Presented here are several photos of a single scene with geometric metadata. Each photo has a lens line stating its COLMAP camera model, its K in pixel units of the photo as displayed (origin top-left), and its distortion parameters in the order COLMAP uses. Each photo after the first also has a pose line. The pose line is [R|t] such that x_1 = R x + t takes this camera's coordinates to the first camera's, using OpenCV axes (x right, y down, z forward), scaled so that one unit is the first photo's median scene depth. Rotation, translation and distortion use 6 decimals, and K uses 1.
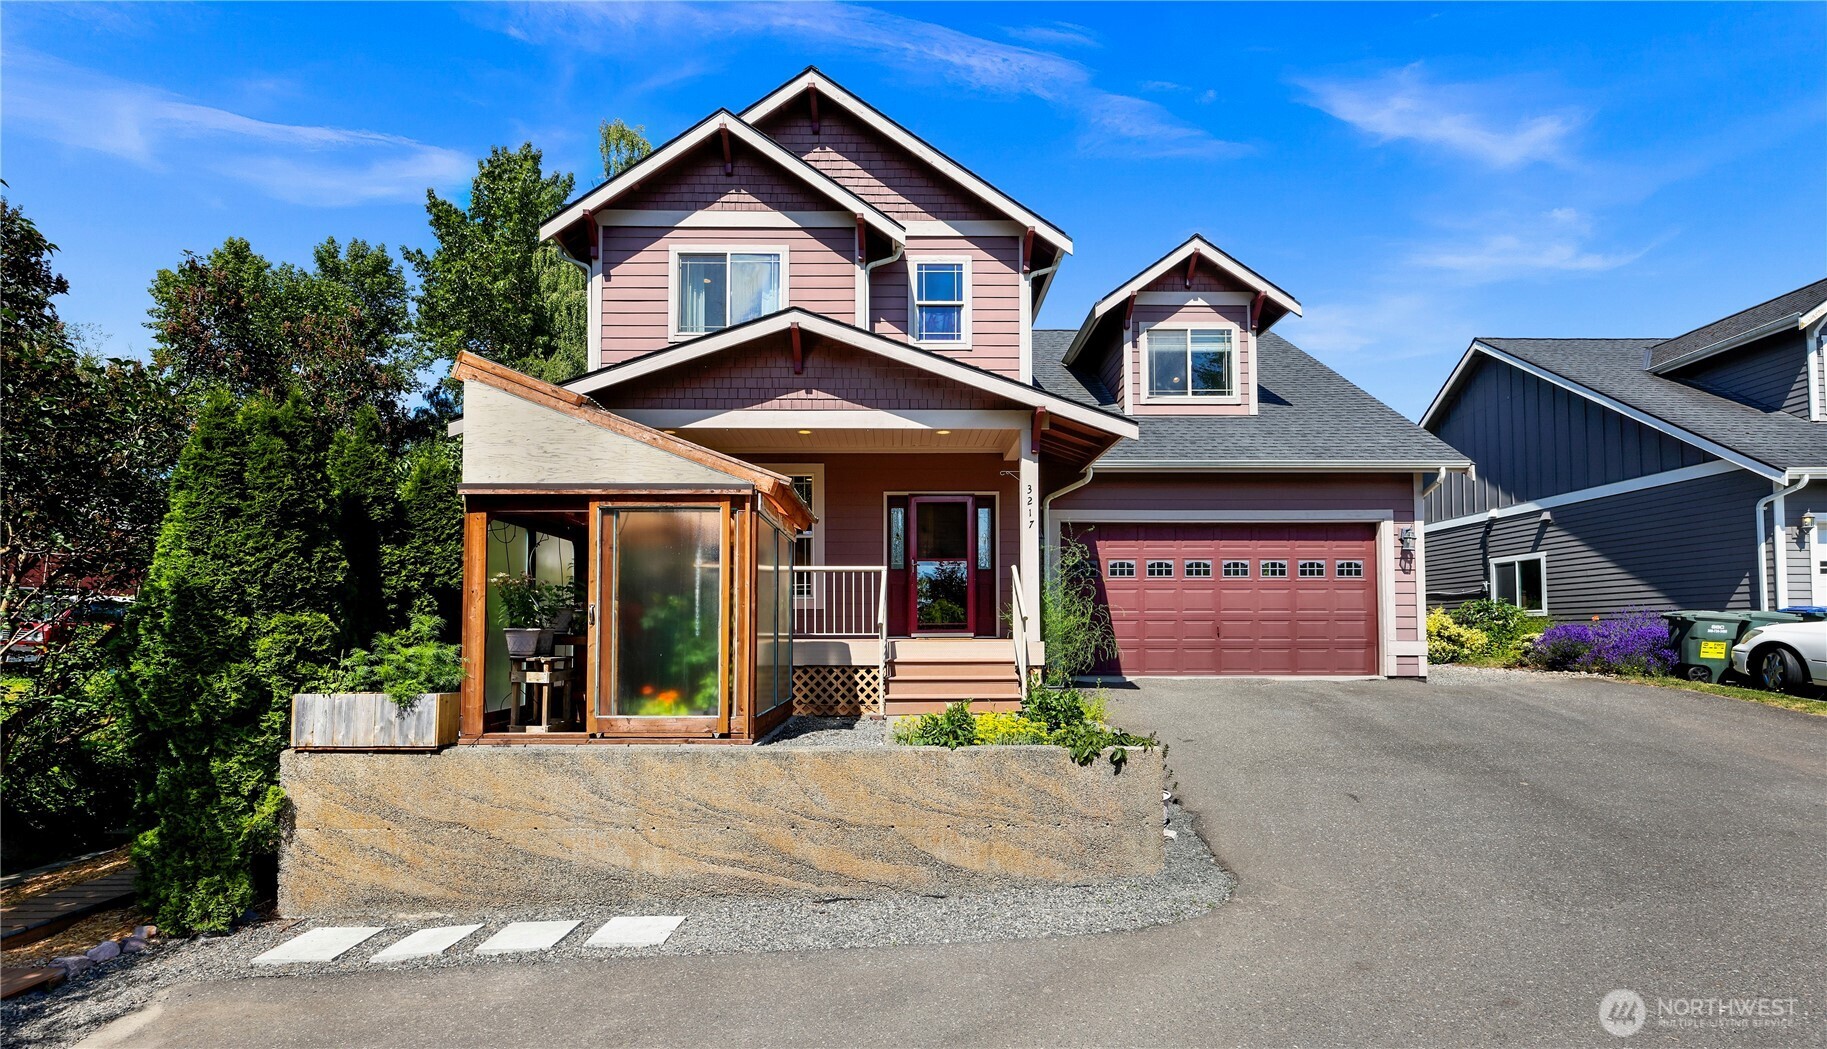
lens RADIAL K [[836.3, 0, 916.6], [0, 836.3, 605.0], [0, 0, 1]] dist [0.001287, 0.000055]
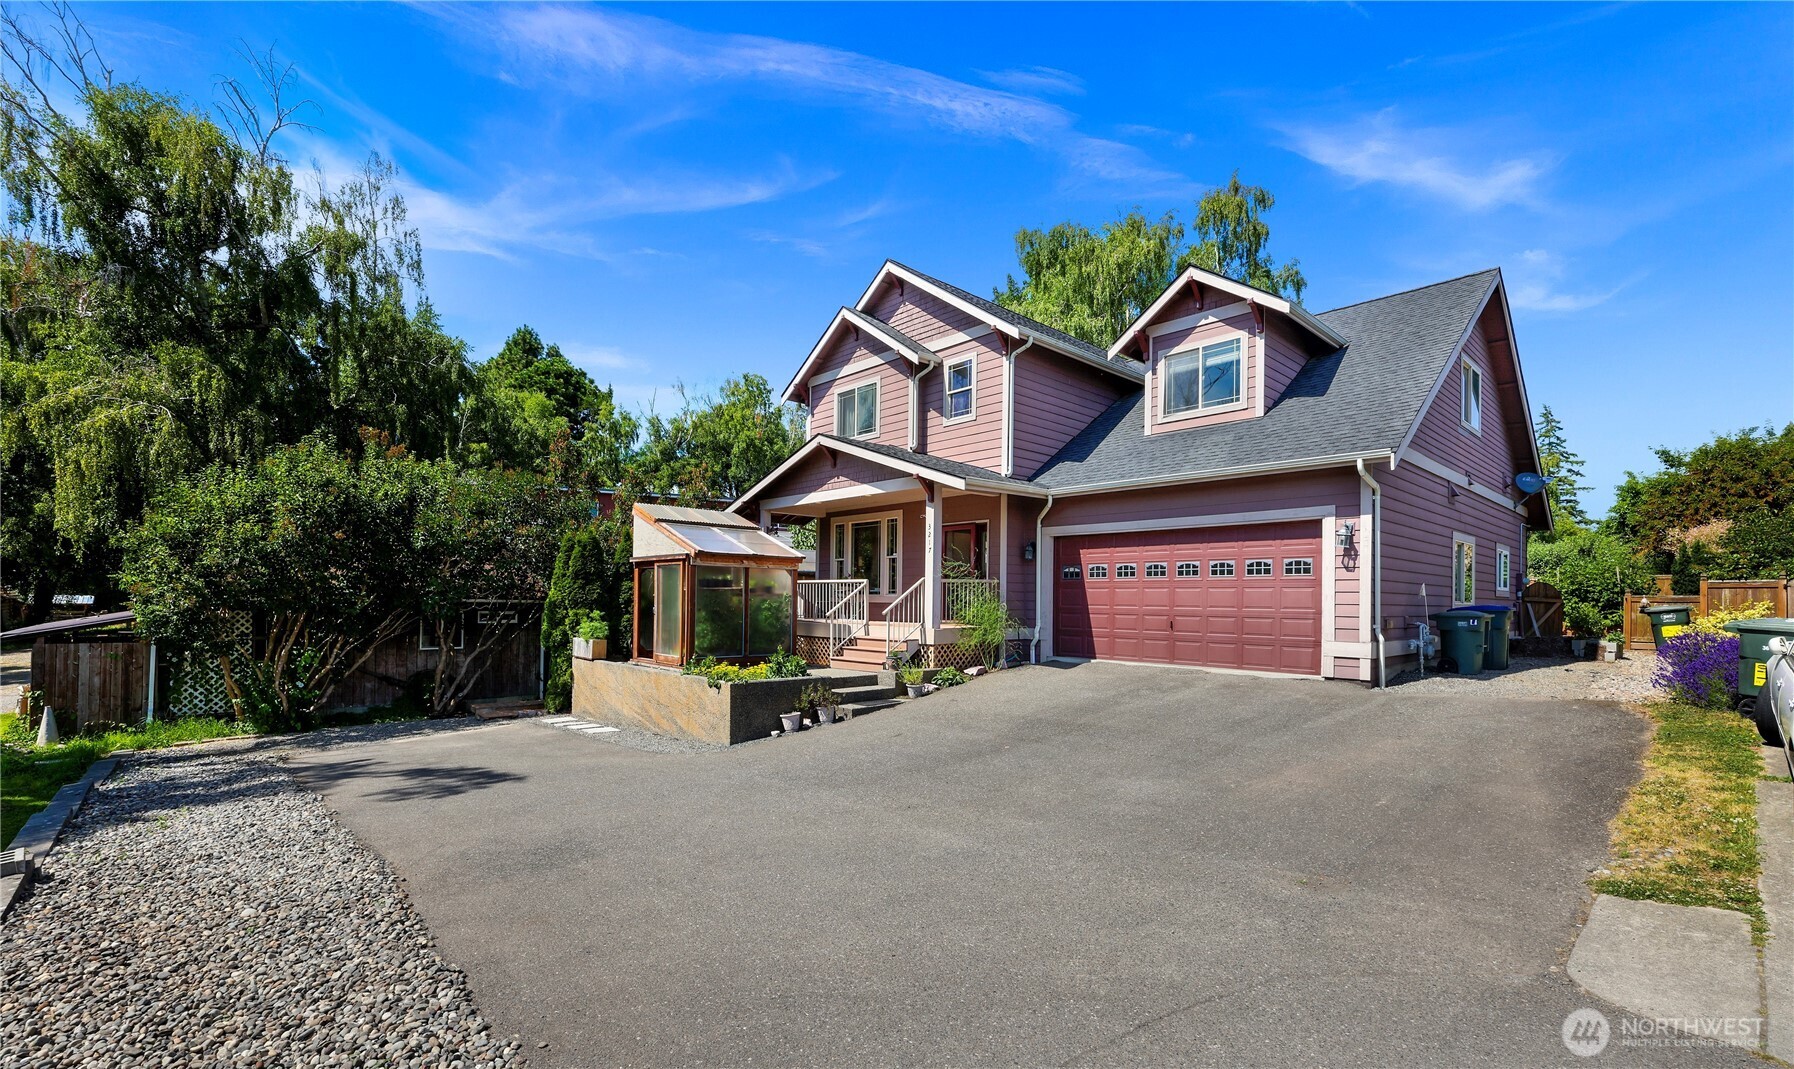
lens RADIAL K [[777.4, 0, 893.5], [0, 777.4, 597.0], [0, 0, 1]] dist [0.000045, -0.000015]
pose [[0.659163, 0.006482, -0.751972, 0.902555], [0.013397, 0.999703, 0.020361, -0.033046], [0.751881, -0.023495, 0.658880, 0.026434]]
